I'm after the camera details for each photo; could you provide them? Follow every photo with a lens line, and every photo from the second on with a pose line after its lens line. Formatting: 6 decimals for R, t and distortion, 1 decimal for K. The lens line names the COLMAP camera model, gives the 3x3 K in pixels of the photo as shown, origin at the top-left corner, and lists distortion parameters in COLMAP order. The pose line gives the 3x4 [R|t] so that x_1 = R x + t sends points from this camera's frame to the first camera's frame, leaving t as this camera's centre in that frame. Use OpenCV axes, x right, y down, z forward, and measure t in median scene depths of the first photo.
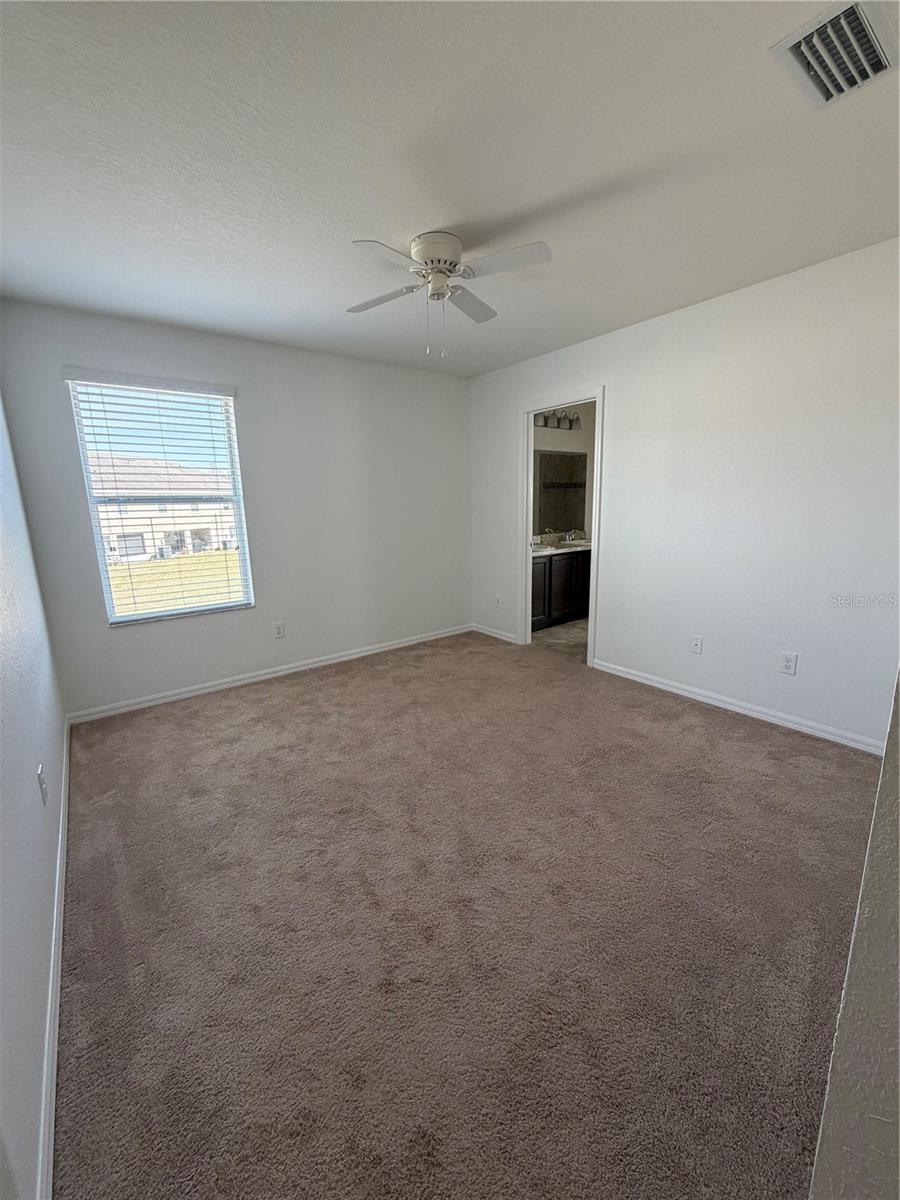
lens RADIAL K [[474.4, 0, 450.0], [0, 474.4, 594.5], [0, 0, 1]] dist [-0.000309, 0.000340]
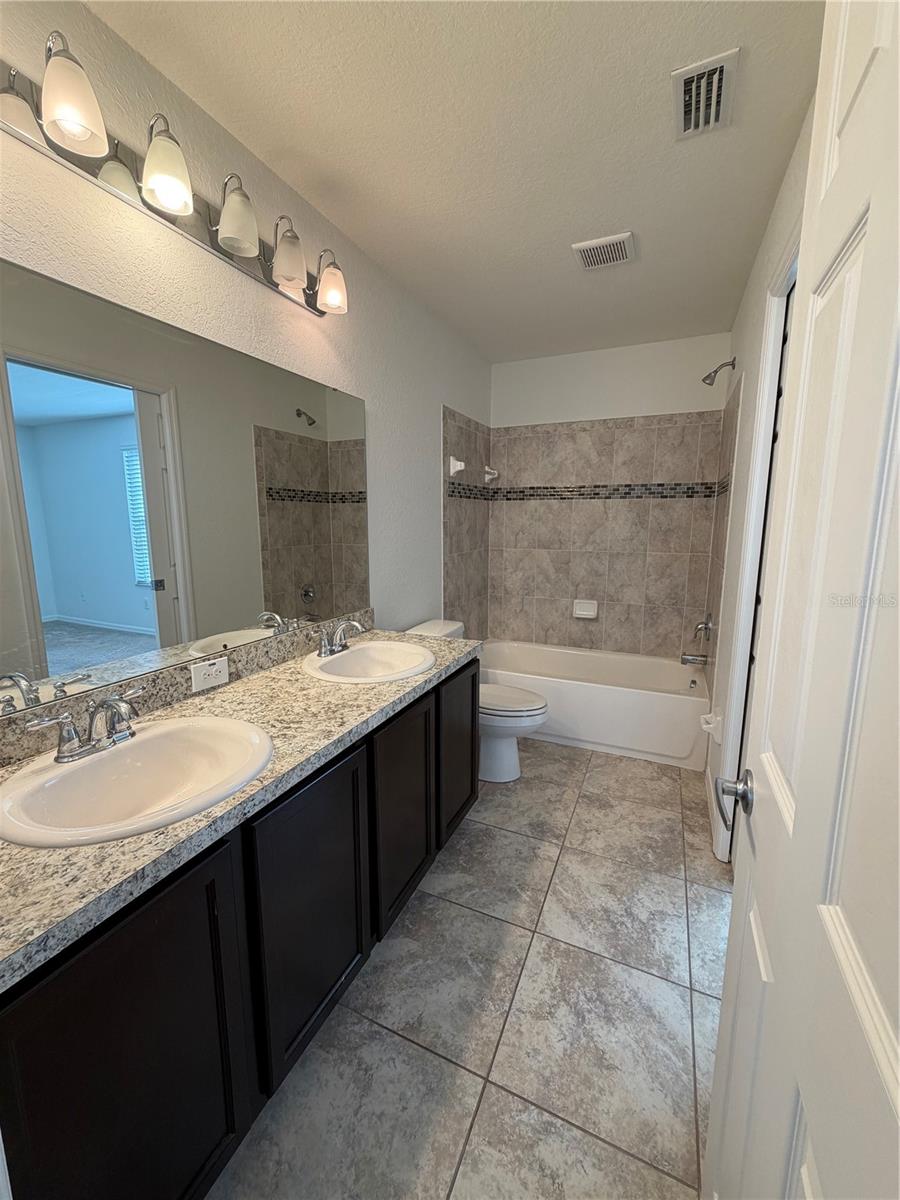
lens RADIAL K [[474.4, 0, 446.3], [0, 474.4, 598.8], [0, 0, 1]] dist [-0.000309, 0.000340]
pose [[0.882532, -0.053666, 0.467181, 0.281770], [0.071797, 0.997197, -0.021078, -0.225818], [-0.464740, 0.052144, 0.883911, 1.116652]]
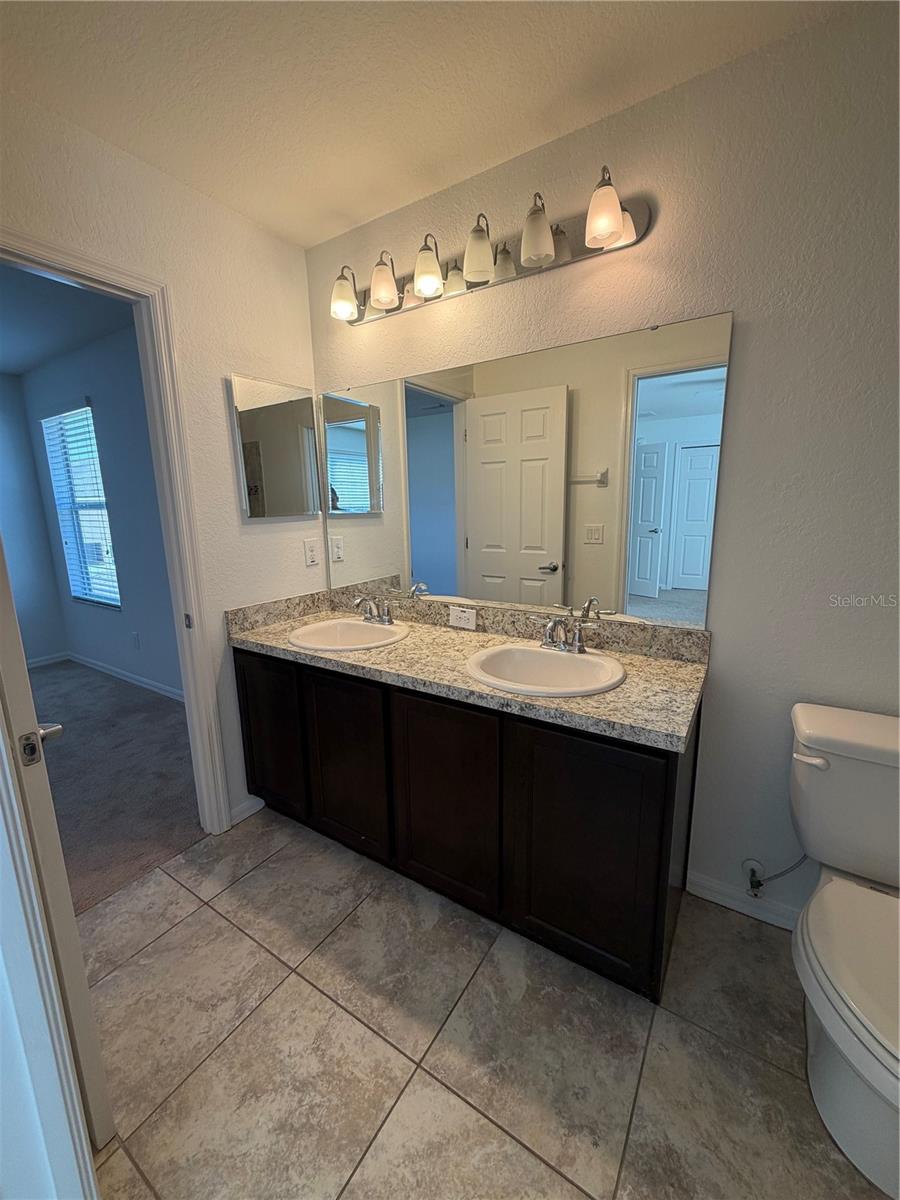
lens RADIAL K [[474.4, 0, 446.3], [0, 474.4, 595.2], [0, 0, 1]] dist [-0.000309, 0.000340]
pose [[0.338579, 0.191948, -0.921151, 0.812094], [-0.171000, 0.975222, 0.140363, -0.288168], [0.925269, 0.109993, 0.363013, 1.358878]]
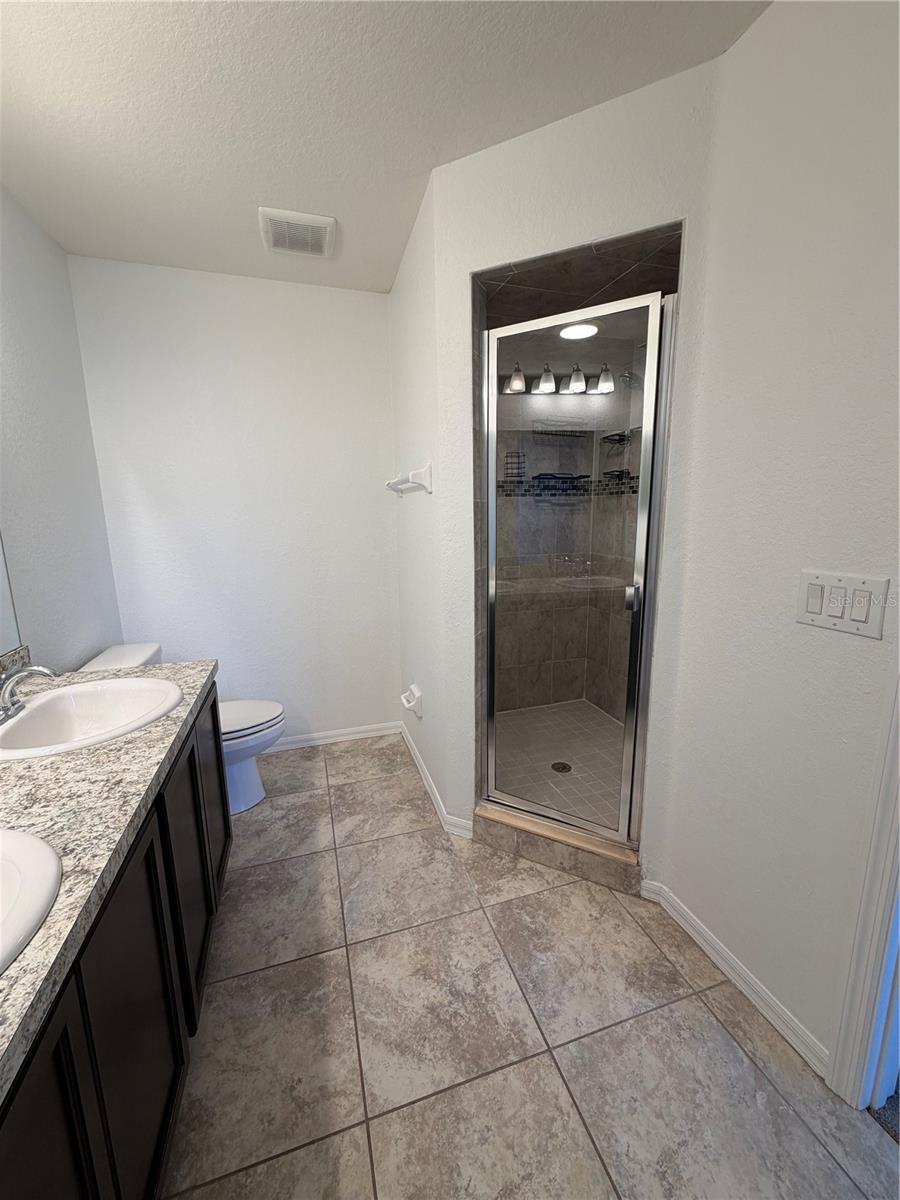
lens RADIAL K [[474.4, 0, 446.4], [0, 474.4, 597.6], [0, 0, 1]] dist [-0.000309, 0.000340]
pose [[-0.341757, 0.200341, -0.918186, 0.838369], [-0.159508, 0.950473, 0.266756, -0.308230], [0.926153, 0.237624, -0.292875, 1.453977]]
